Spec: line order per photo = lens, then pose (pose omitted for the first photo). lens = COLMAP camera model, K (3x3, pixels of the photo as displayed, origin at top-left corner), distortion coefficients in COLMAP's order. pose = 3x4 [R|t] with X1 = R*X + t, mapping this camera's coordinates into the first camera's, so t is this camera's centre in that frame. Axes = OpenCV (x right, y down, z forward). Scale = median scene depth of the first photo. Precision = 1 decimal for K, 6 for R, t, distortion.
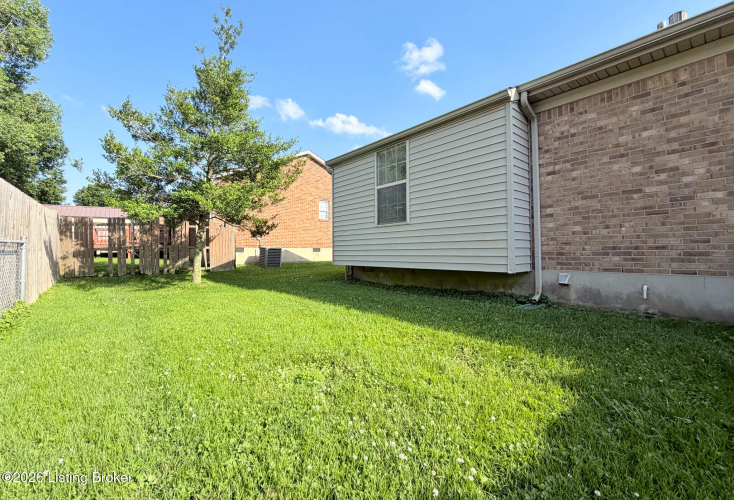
lens RADIAL K [[306.2, 0, 372.7], [0, 306.2, 244.3], [0, 0, 1]] dist [-0.011342, -0.000039]
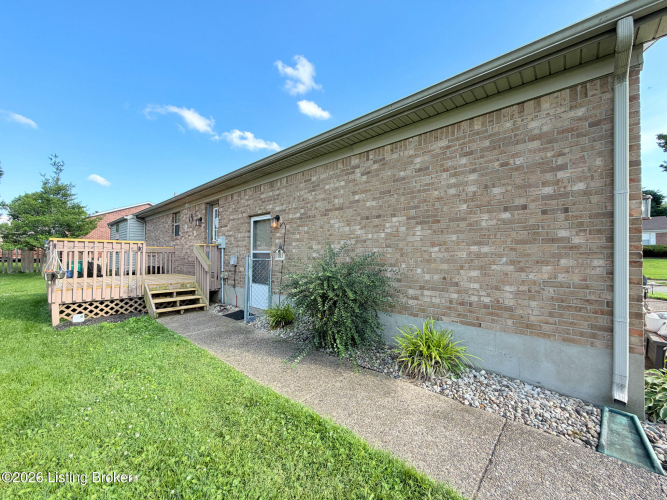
lens RADIAL K [[267.9, 0, 329.9], [0, 267.9, 248.9], [0, 0, 1]] dist [-0.000116, -0.000017]
pose [[0.993386, 0.006455, 0.114641, 1.306765], [-0.007379, 0.999944, 0.007635, -0.106216], [-0.114585, -0.008431, 0.993378, -1.220810]]
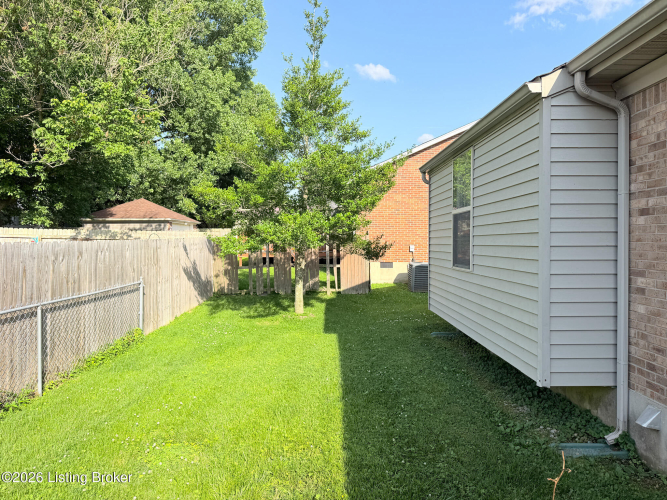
lens RADIAL K [[460.5, 0, 337.1], [0, 460.5, 247.8], [0, 0, 1]] dist [0.040276, -0.000307]
pose [[0.766092, 0.013427, -0.642591, 0.415076], [0.010401, 0.999392, 0.033284, -0.120319], [0.642647, -0.032182, 0.765486, 0.020295]]
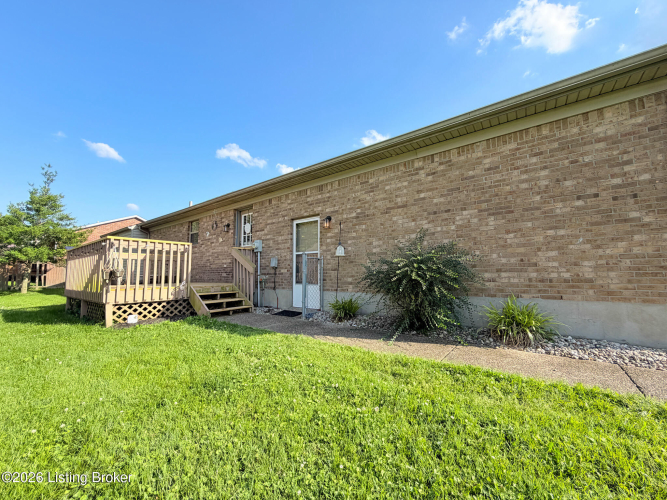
lens RADIAL K [[267.9, 0, 329.3], [0, 267.9, 248.3], [0, 0, 1]] dist [-0.000116, -0.000017]
pose [[0.979291, 0.006954, 0.202336, 1.087865], [0.005767, 0.998046, -0.062210, -0.049261], [-0.202373, 0.062089, 0.977338, -1.226839]]
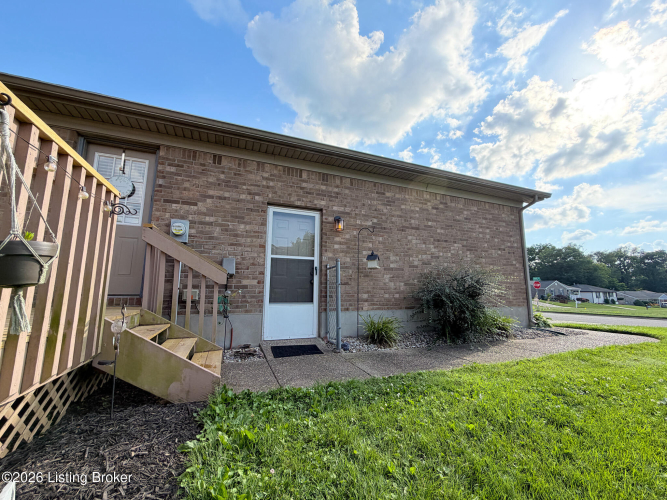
lens RADIAL K [[267.9, 0, 331.5], [0, 267.9, 250.1], [0, 0, 1]] dist [-0.000116, -0.000017]
pose [[0.320991, 0.141926, 0.936388, 0.658699], [-0.036640, 0.989829, -0.137466, -0.026884], [-0.946373, 0.009816, 0.322927, -0.646223]]
